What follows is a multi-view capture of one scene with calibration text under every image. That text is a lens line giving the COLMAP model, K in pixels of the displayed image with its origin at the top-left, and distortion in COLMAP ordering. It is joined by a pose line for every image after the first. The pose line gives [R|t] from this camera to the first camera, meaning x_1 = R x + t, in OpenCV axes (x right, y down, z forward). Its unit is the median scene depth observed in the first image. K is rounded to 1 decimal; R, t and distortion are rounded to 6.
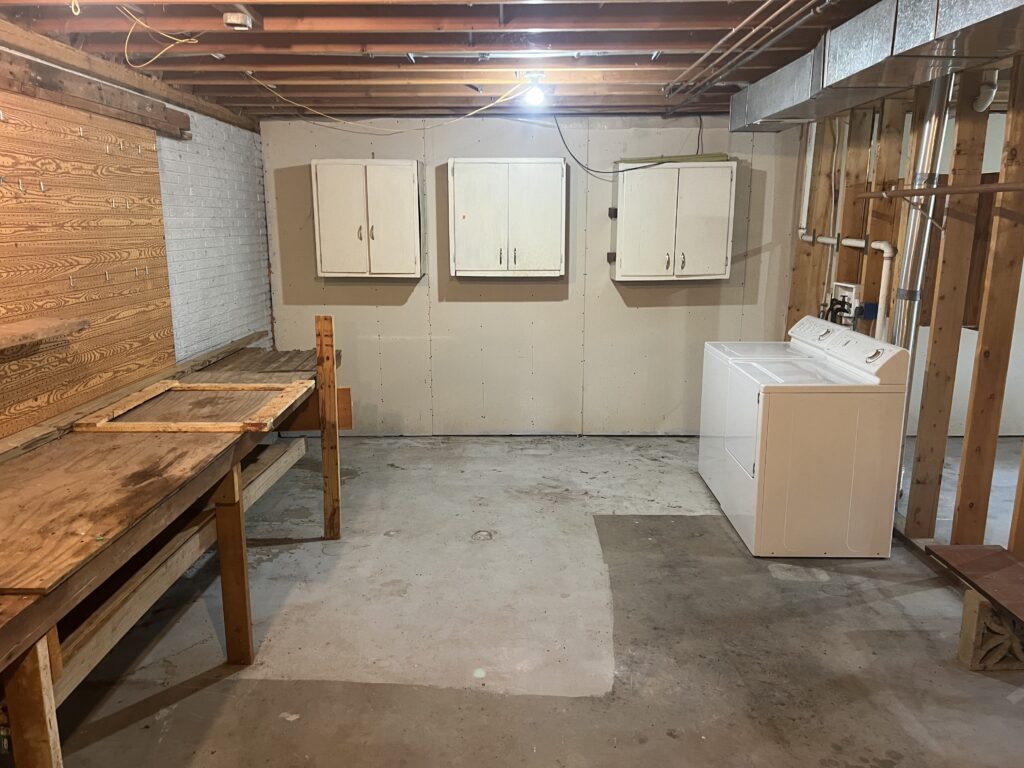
lens RADIAL K [[771.7, 0, 508.4], [0, 771.7, 389.1], [0, 0, 1]] dist [0.079719, 0.000184]
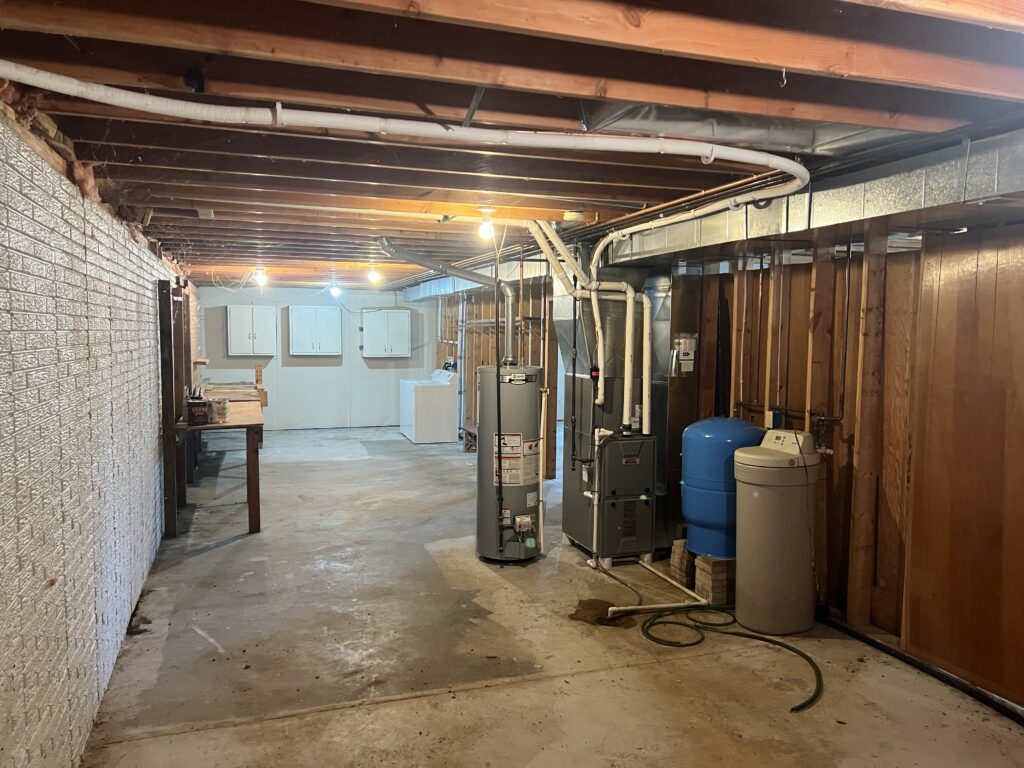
lens RADIAL K [[771.7, 0, 515.2], [0, 771.7, 387.6], [0, 0, 1]] dist [0.079719, 0.000184]
pose [[0.940323, -0.012668, 0.340048, -0.229476], [0.062764, 0.988618, -0.136731, 0.302039], [-0.334446, 0.149914, 0.930415, -1.327420]]
